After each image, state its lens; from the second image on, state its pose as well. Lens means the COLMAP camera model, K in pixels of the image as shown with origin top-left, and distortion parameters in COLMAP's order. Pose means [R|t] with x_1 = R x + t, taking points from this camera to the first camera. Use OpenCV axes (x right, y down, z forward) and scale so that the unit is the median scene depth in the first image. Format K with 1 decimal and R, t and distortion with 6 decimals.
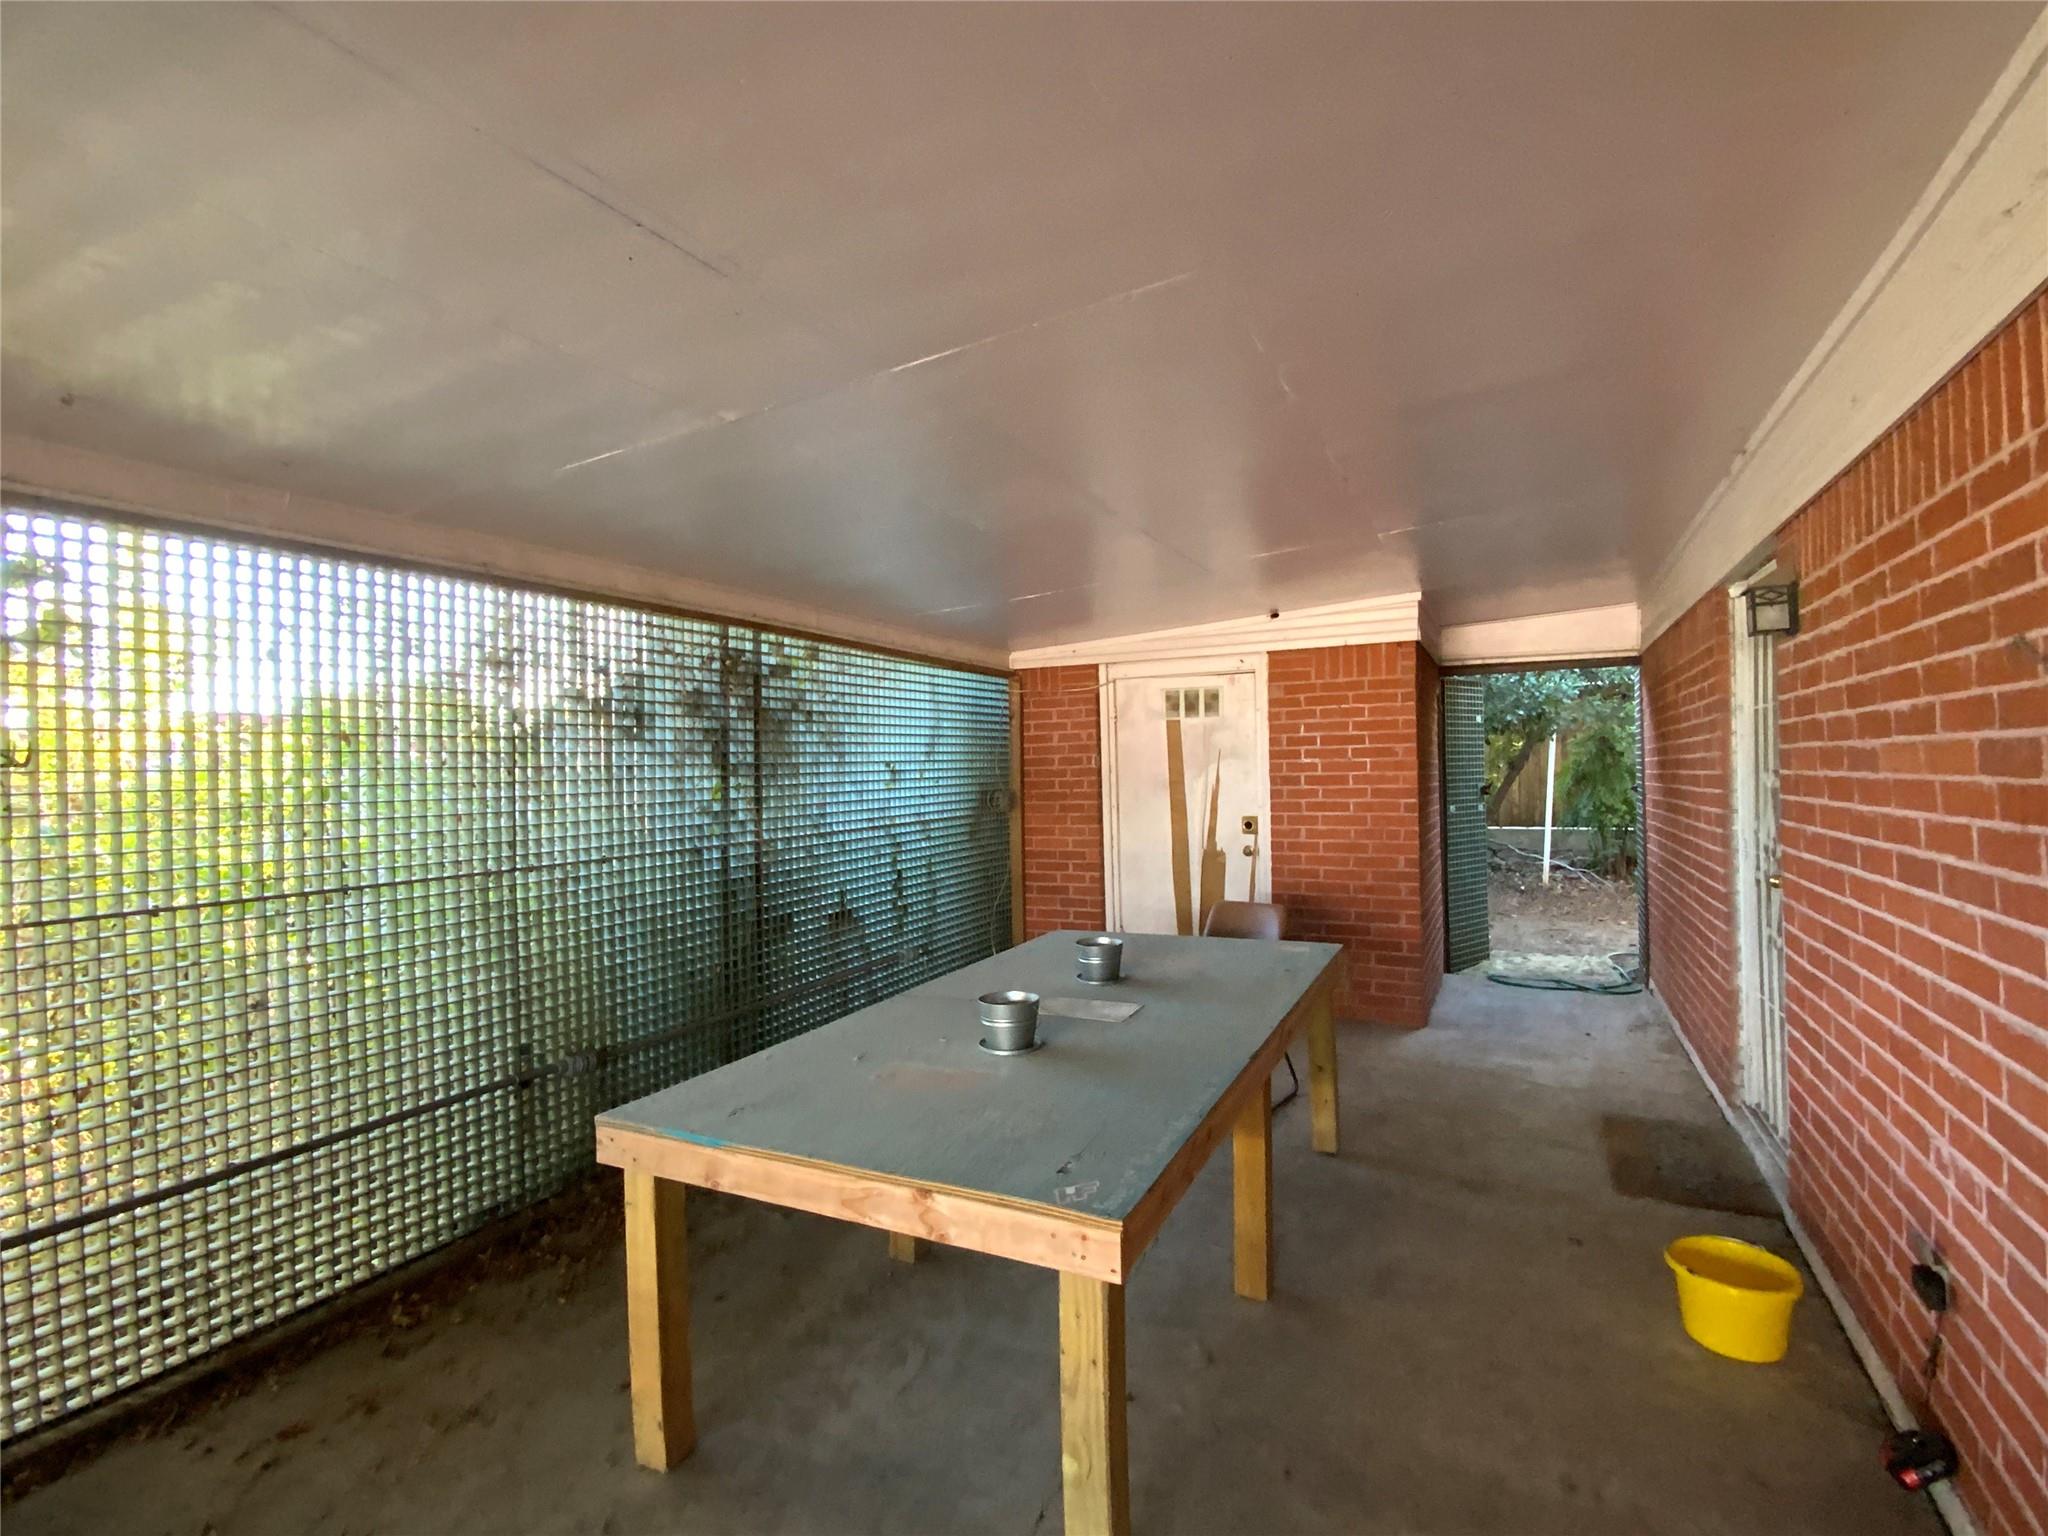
lens RADIAL K [[965.8, 0, 1026.9], [0, 965.8, 770.7], [0, 0, 1]] dist [0.017750, 0.000054]
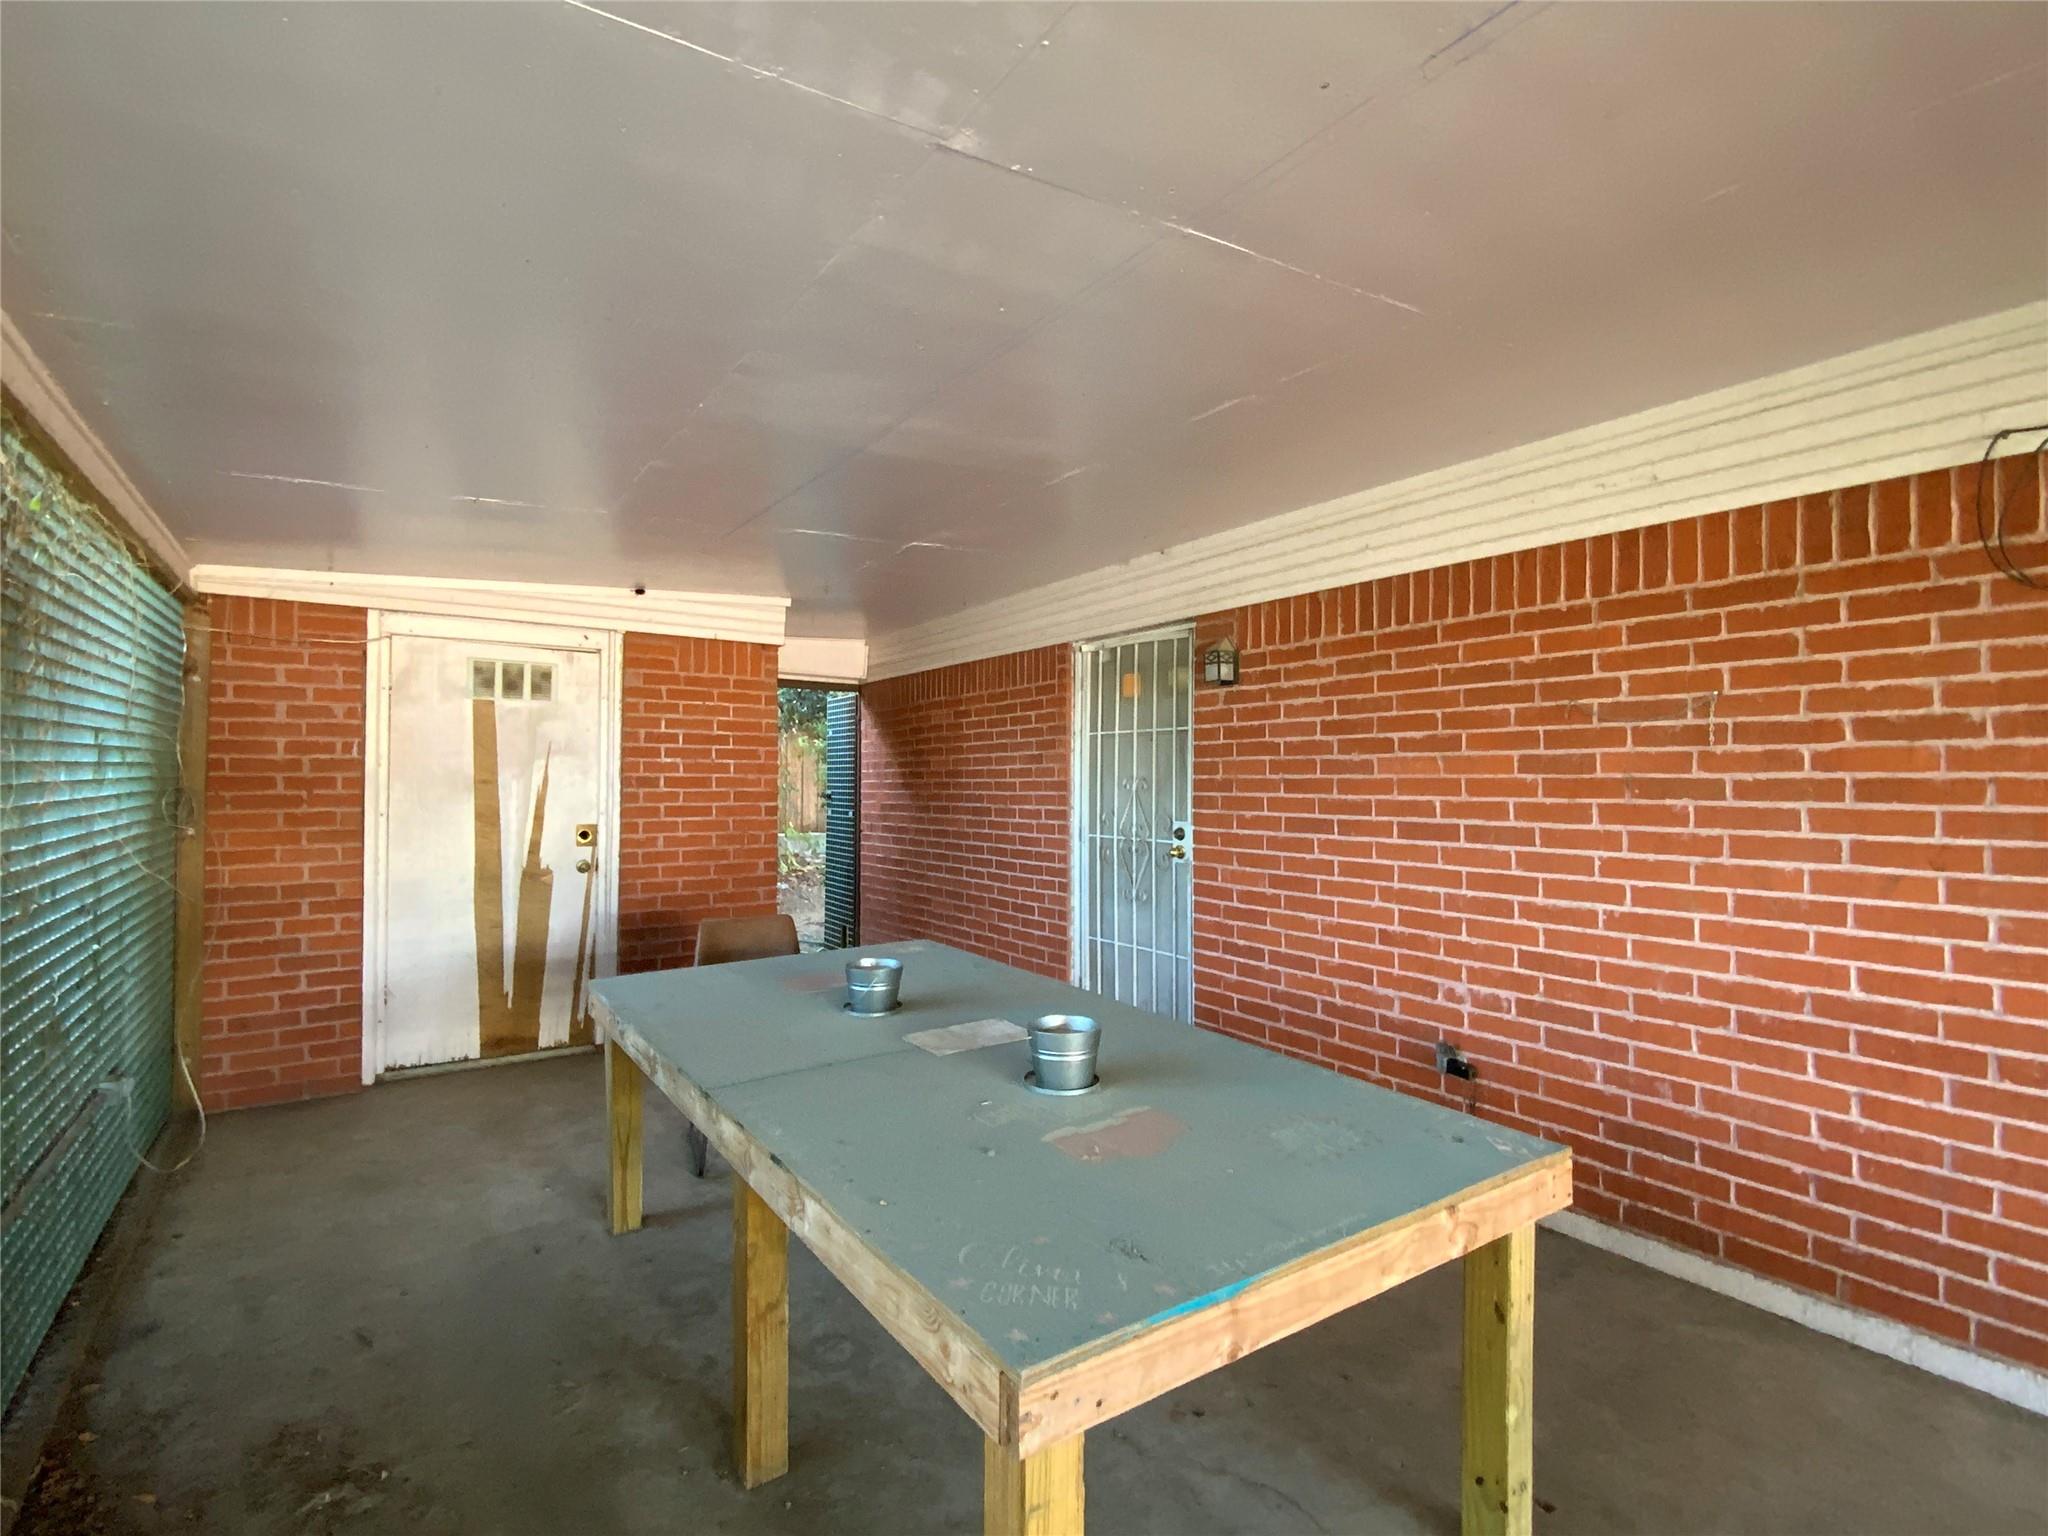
lens RADIAL K [[965.8, 0, 1026.4], [0, 965.8, 766.4], [0, 0, 1]] dist [0.017750, 0.000054]
pose [[0.474784, 0.034541, 0.879424, -0.332472], [-0.014249, 0.999400, -0.031560, 0.018580], [-0.879987, 0.002453, 0.474992, 0.277048]]
